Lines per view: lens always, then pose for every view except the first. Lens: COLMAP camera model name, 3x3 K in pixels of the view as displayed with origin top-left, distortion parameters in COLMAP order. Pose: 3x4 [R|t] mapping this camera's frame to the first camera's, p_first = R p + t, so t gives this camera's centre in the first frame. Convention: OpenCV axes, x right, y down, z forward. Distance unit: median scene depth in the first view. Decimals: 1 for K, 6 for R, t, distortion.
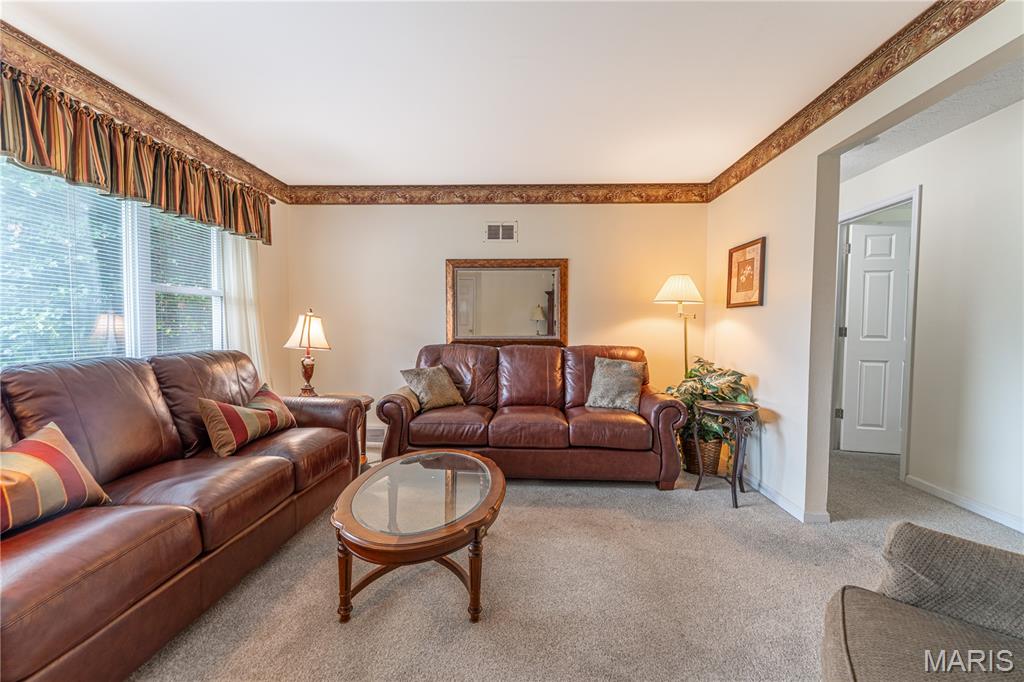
lens RADIAL K [[409.4, 0, 505.1], [0, 409.4, 342.0], [0, 0, 1]] dist [0.001209, -0.001571]
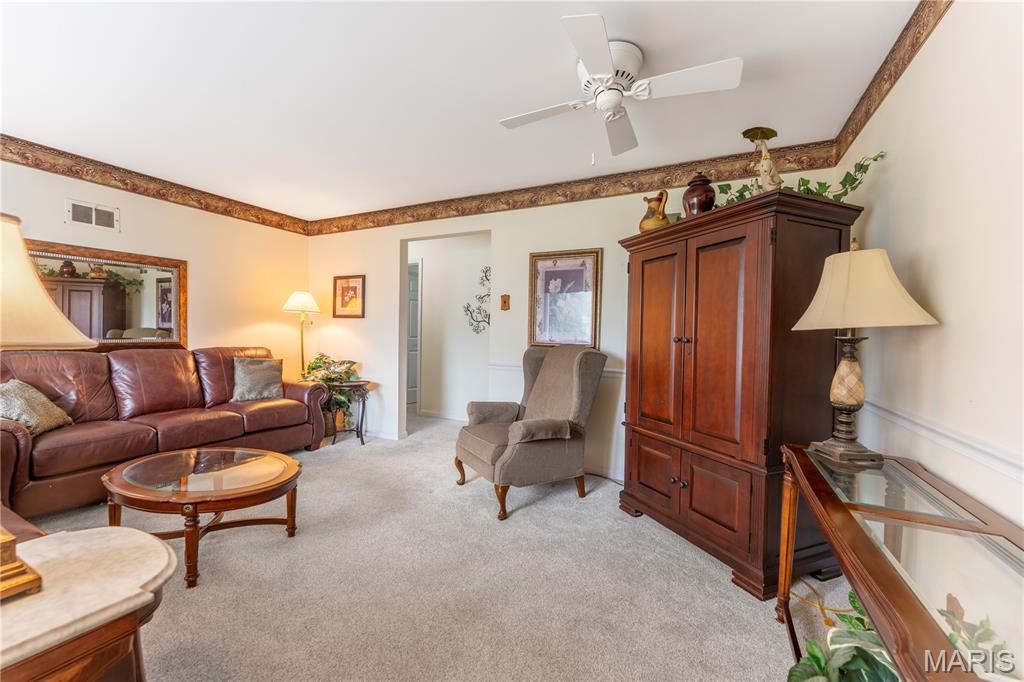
lens RADIAL K [[409.4, 0, 515.7], [0, 409.4, 339.8], [0, 0, 1]] dist [0.001209, -0.001571]
pose [[0.400338, -0.014879, 0.916247, -0.498090], [0.018565, 0.999795, 0.008124, -0.005768], [-0.916180, 0.013758, 0.400532, -0.145546]]
